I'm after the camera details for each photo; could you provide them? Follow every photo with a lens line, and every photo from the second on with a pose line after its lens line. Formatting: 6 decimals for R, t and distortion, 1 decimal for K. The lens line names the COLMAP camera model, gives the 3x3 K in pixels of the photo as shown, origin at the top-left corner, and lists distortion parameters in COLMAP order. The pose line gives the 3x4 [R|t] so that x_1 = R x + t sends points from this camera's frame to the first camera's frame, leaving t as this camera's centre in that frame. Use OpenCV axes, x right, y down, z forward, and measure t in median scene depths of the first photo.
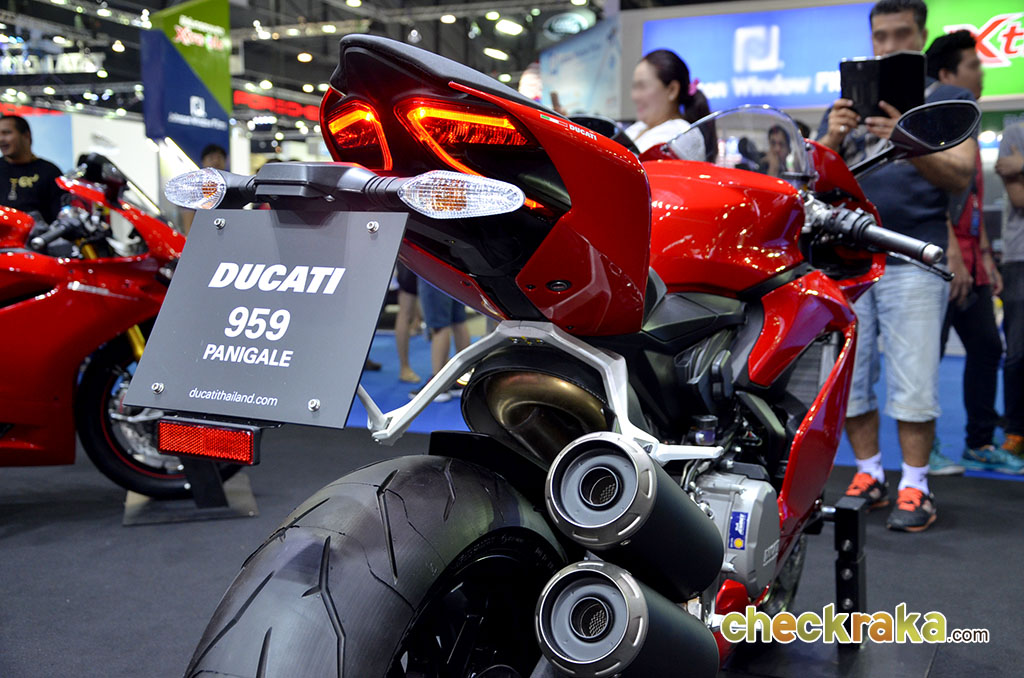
lens RADIAL K [[1233.1, 0, 512.1], [0, 1233.1, 338.6], [0, 0, 1]] dist [0.004319, 0.000000]
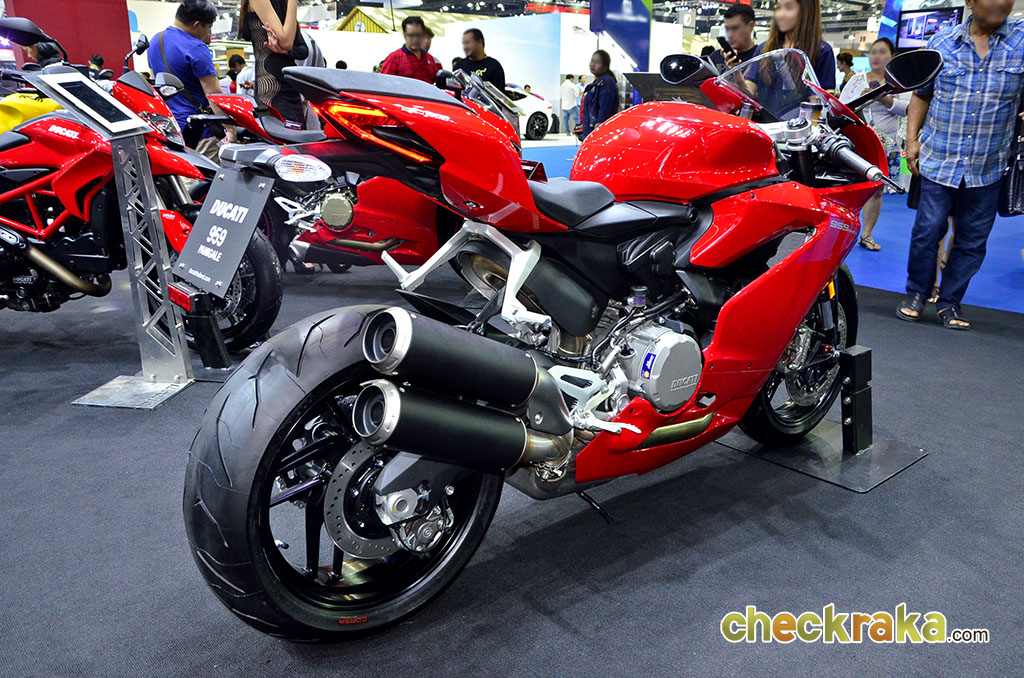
lens RADIAL K [[908.7, 0, 512.1], [0, 908.7, 339.4], [0, 0, 1]] dist [-0.013148, -0.002836]
pose [[0.897665, 0.103578, -0.428332, 0.567243], [-0.021154, 0.980993, 0.192886, -0.093949], [0.440170, -0.164086, 0.882795, -0.035500]]
